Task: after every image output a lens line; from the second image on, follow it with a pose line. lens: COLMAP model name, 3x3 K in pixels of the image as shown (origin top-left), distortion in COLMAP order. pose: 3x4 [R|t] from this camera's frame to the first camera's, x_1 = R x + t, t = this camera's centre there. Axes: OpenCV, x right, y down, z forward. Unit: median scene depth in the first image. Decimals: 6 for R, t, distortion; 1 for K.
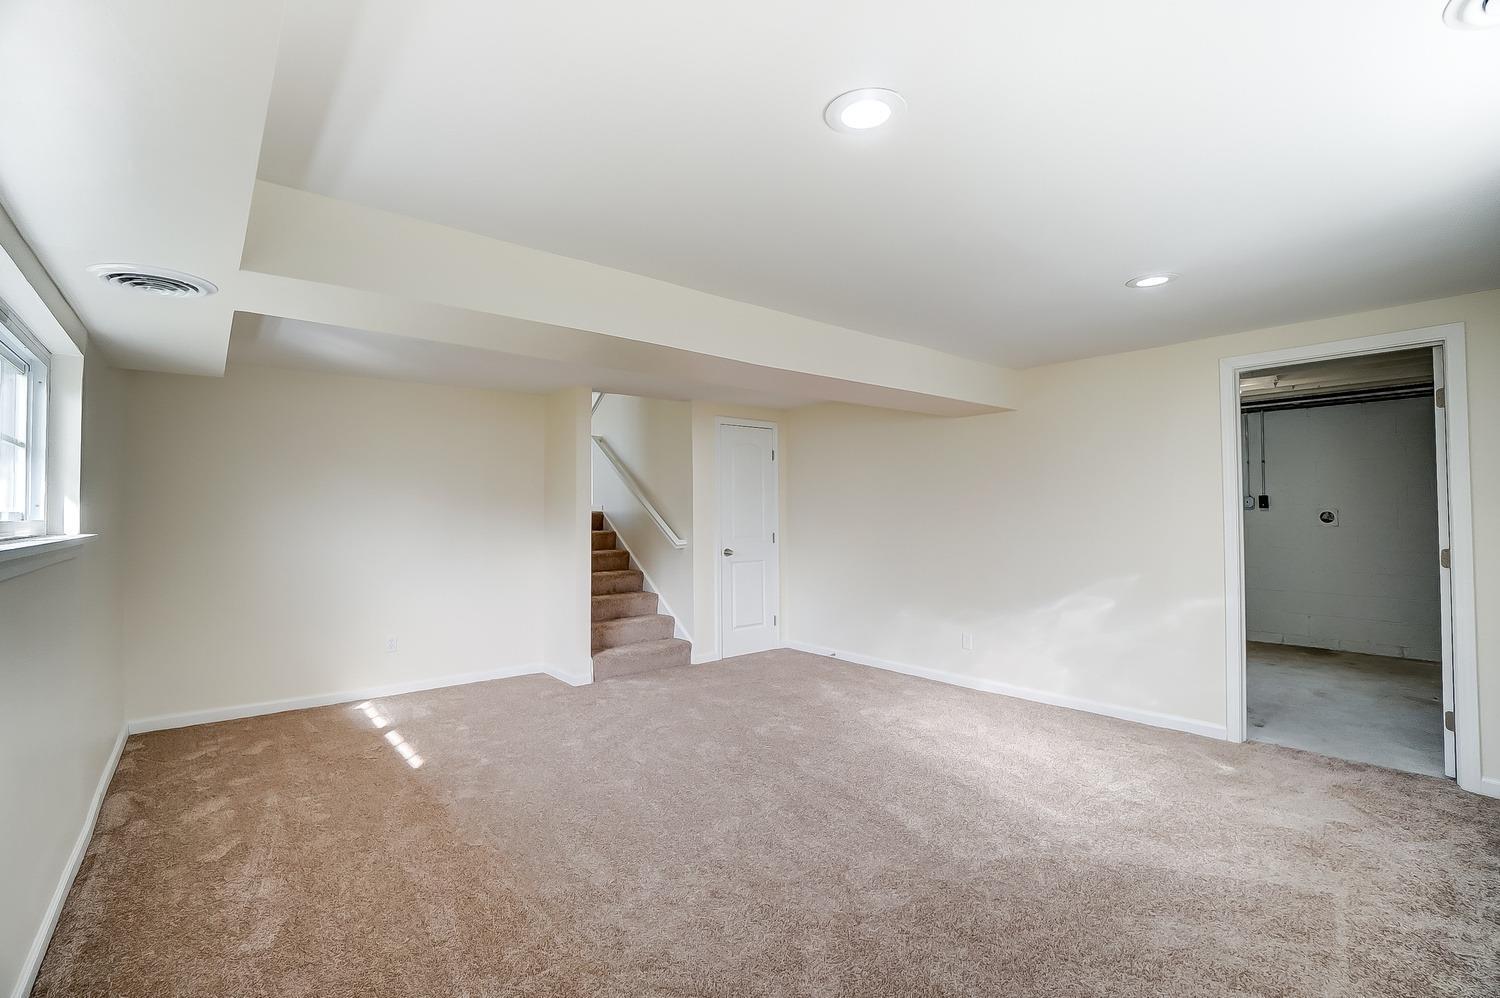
lens RADIAL K [[662.5, 0, 751.7], [0, 662.5, 500.2], [0, 0, 1]] dist [-0.002071, -0.000068]
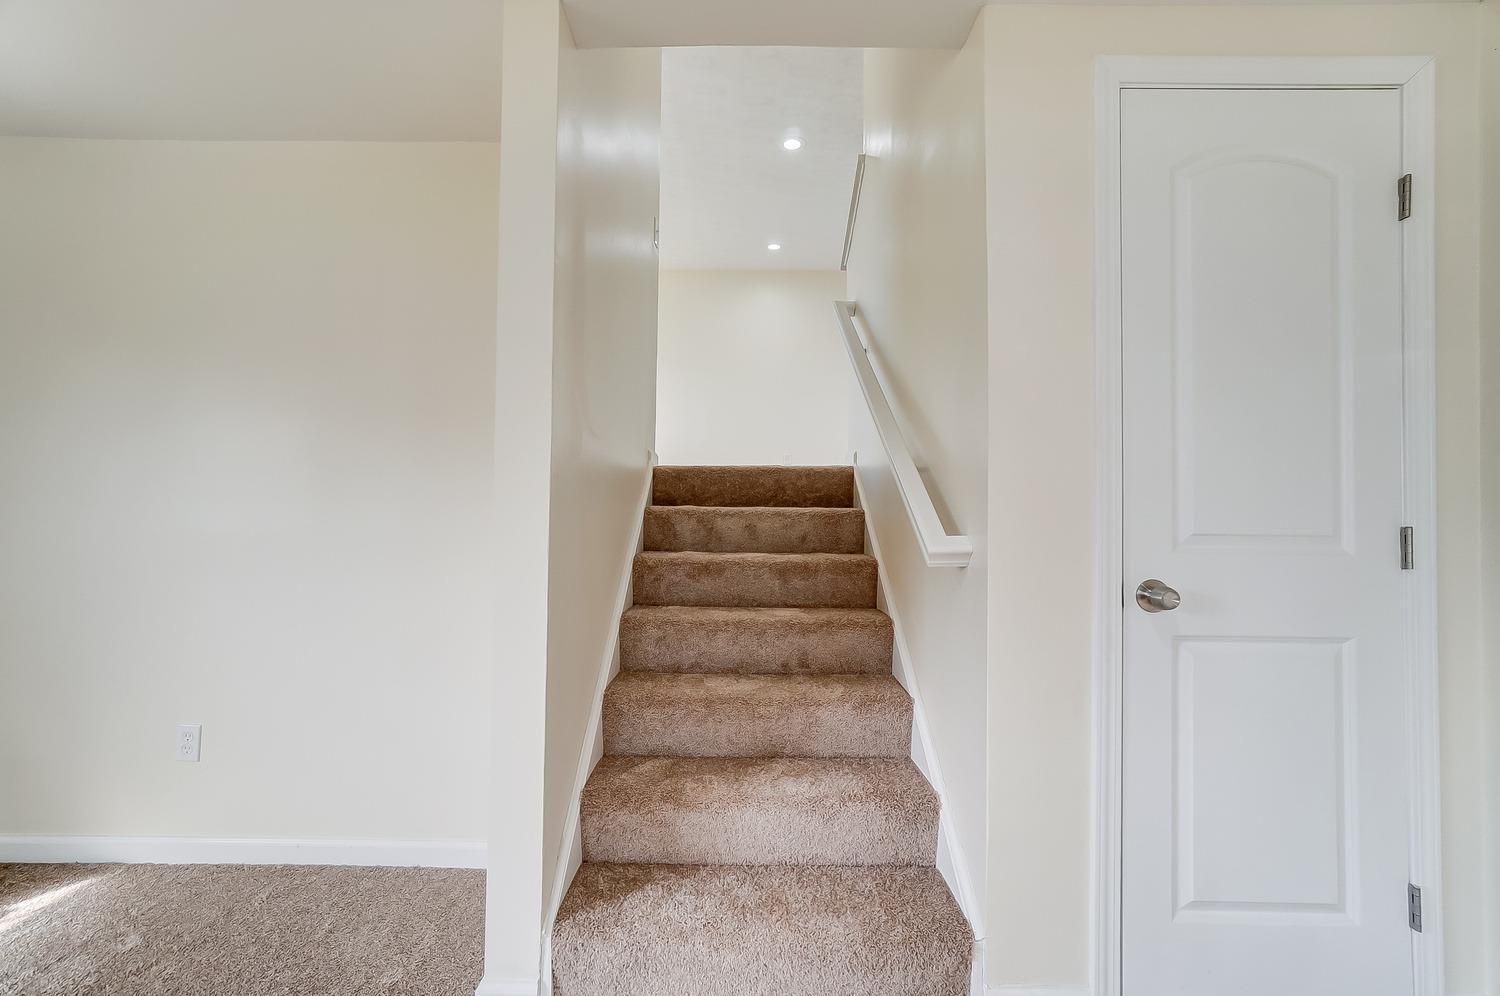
lens RADIAL K [[662.5, 0, 747.8], [0, 662.5, 497.3], [0, 0, 1]] dist [-0.002071, -0.000068]
pose [[0.784030, 0.002092, -0.620719, -0.003499], [0.001362, 0.999986, 0.005092, 0.040479], [0.620721, -0.004838, 0.784017, 0.686436]]
